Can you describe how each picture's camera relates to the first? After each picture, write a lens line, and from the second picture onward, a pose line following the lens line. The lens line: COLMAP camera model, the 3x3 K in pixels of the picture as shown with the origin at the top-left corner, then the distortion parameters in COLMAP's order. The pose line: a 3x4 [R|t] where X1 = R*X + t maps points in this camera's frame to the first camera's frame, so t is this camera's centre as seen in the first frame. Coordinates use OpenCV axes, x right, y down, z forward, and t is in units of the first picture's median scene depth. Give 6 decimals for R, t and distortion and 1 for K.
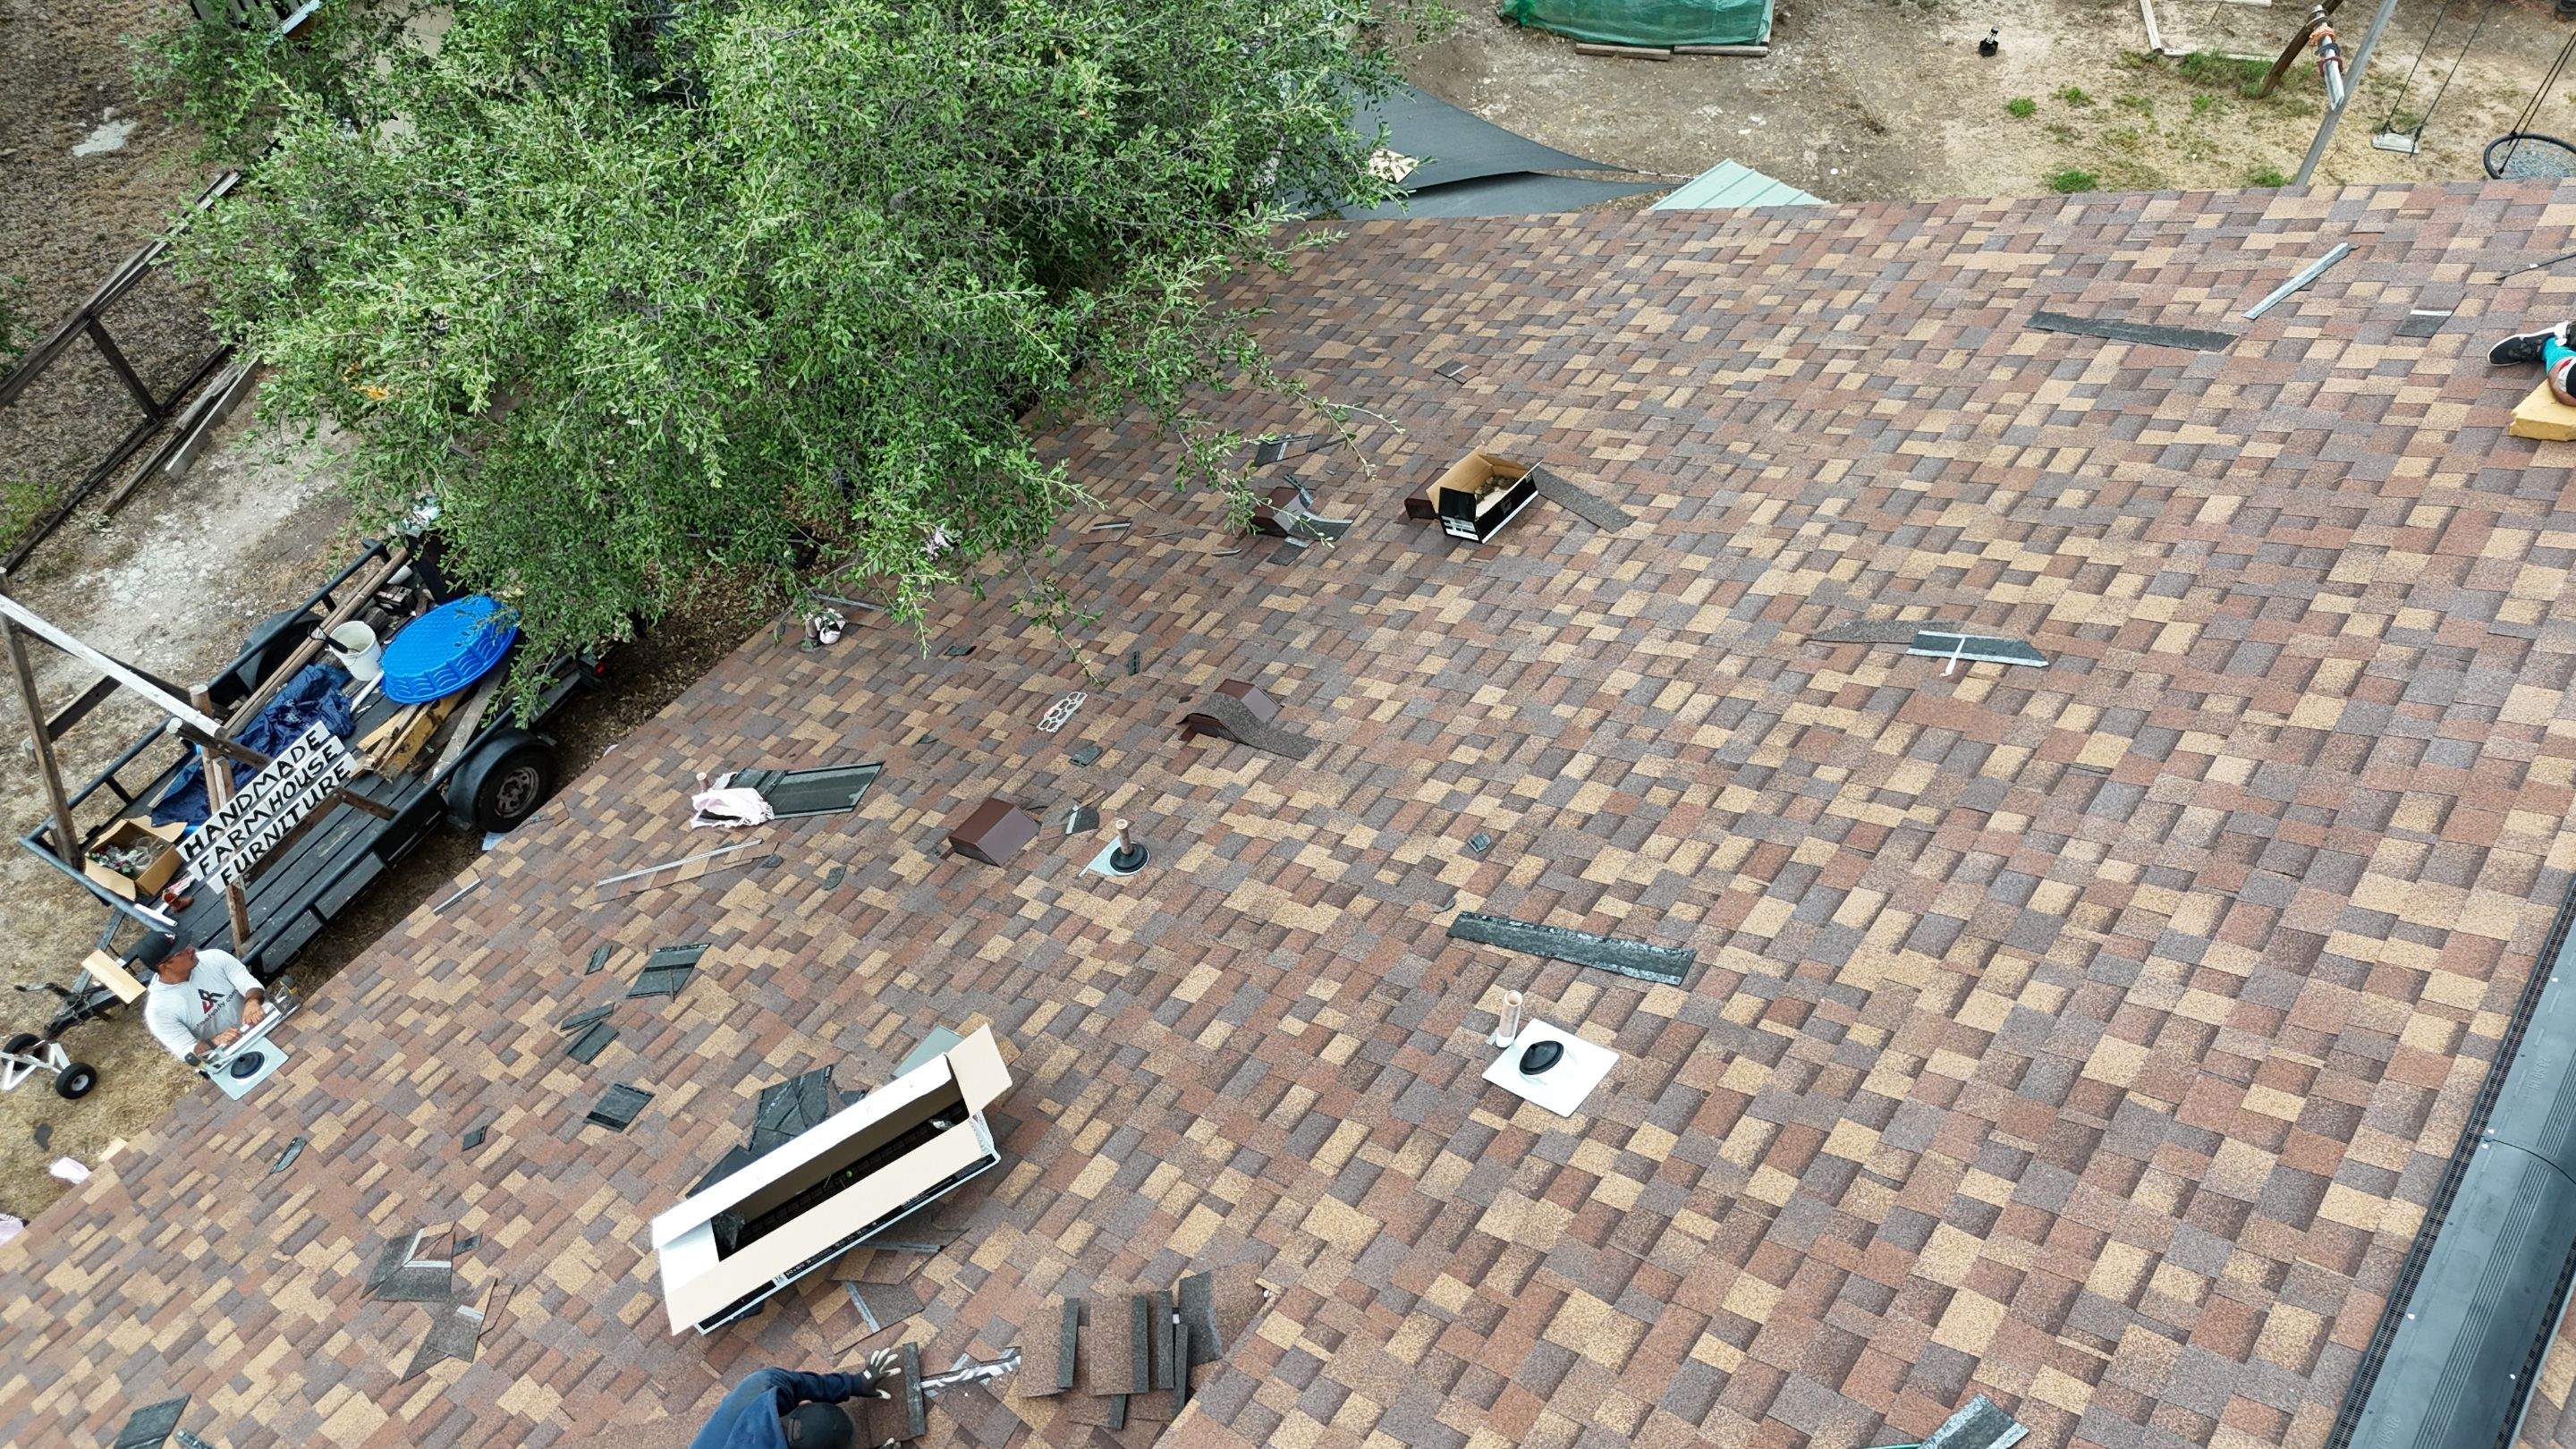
lens RADIAL K [[1911.4, 0, 1291.6], [0, 1911.4, 718.3], [0, 0, 1]] dist [0.064708, -0.054956]
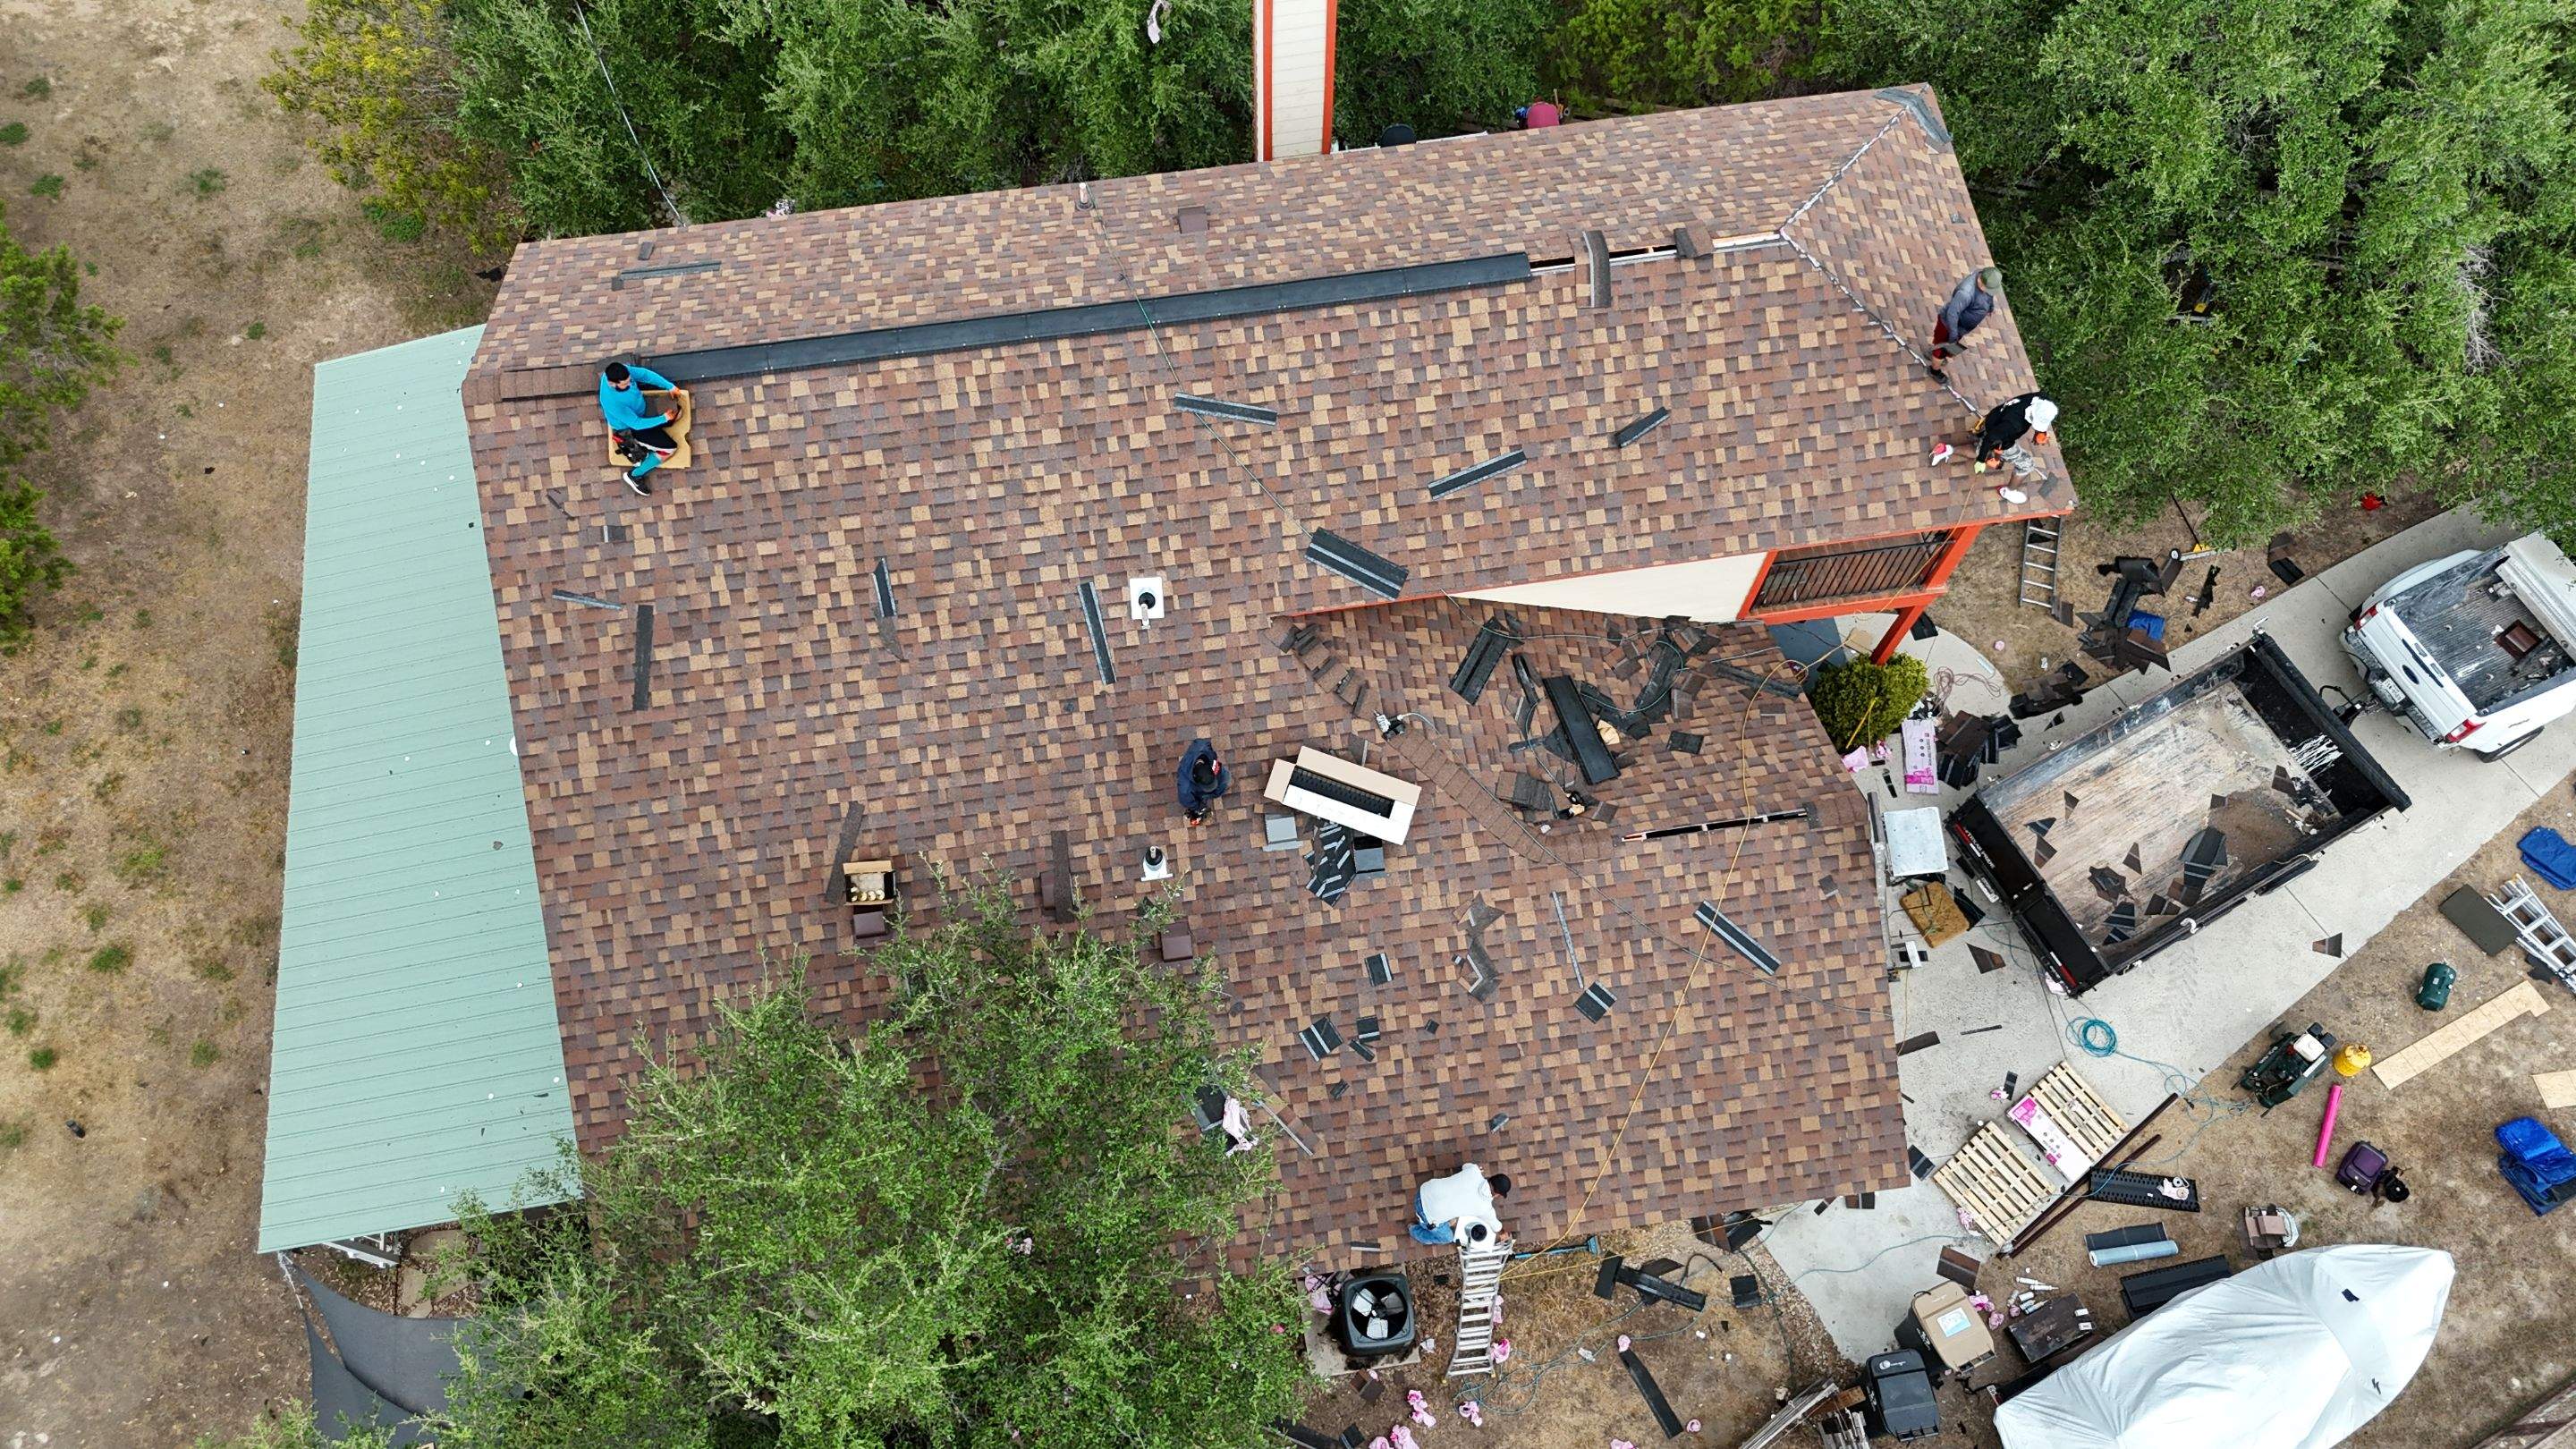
lens RADIAL K [[1900.9, 0, 1295.9], [0, 1900.9, 717.6], [0, 0, 1]] dist [0.109351, -0.130355]
pose [[-0.720886, -0.634657, 0.278450, -0.715812], [0.548673, -0.277159, 0.788759, -1.530094], [-0.423416, 0.721383, 0.548020, -0.386592]]
